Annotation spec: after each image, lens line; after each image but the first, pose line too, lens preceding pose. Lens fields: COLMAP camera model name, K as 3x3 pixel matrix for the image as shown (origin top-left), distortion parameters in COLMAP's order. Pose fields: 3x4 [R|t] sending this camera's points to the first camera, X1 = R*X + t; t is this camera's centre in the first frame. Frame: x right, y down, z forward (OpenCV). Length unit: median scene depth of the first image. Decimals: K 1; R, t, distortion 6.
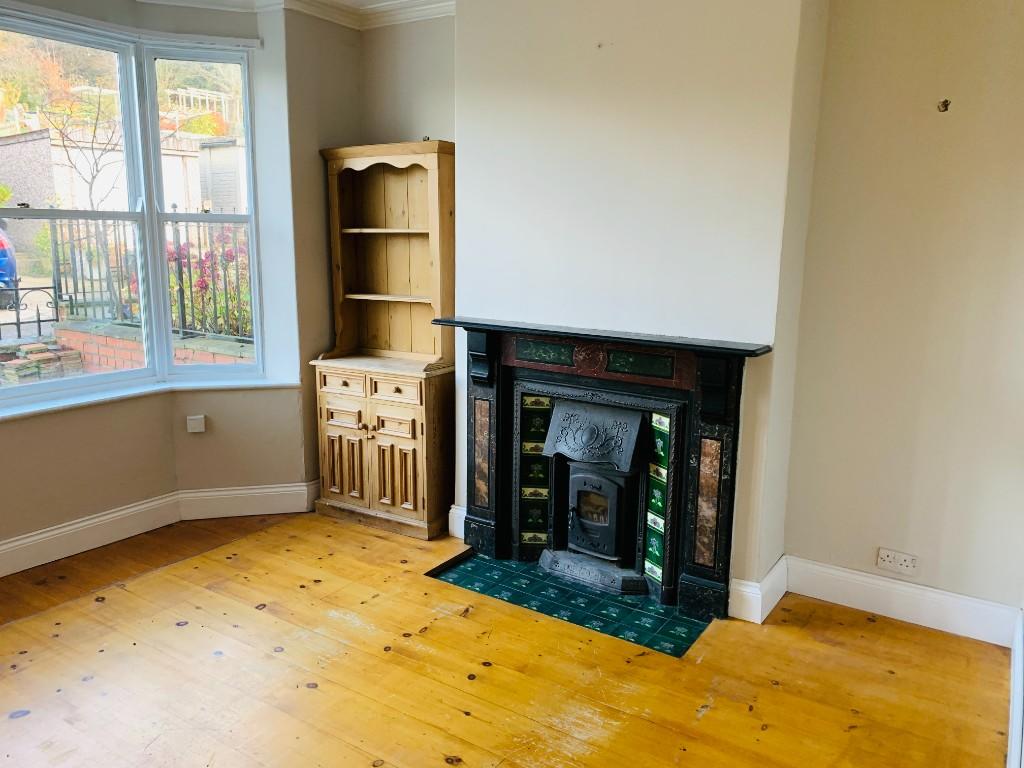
lens RADIAL K [[788.2, 0, 504.0], [0, 788.2, 384.4], [0, 0, 1]] dist [0.041049, -0.041424]
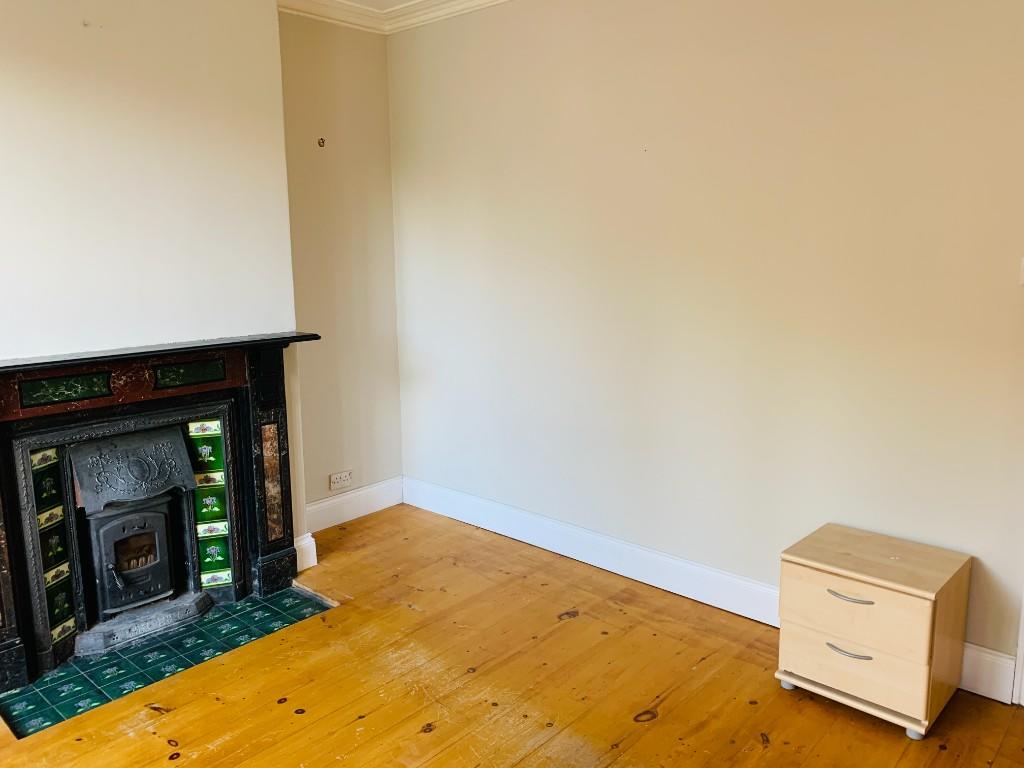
lens RADIAL K [[788.2, 0, 504.0], [0, 788.2, 384.4], [0, 0, 1]] dist [0.041049, -0.041424]
pose [[0.151051, -0.195222, 0.969057, -0.719801], [0.210385, 0.964195, 0.161448, -0.090044], [-0.965879, 0.179488, 0.186714, 0.447749]]
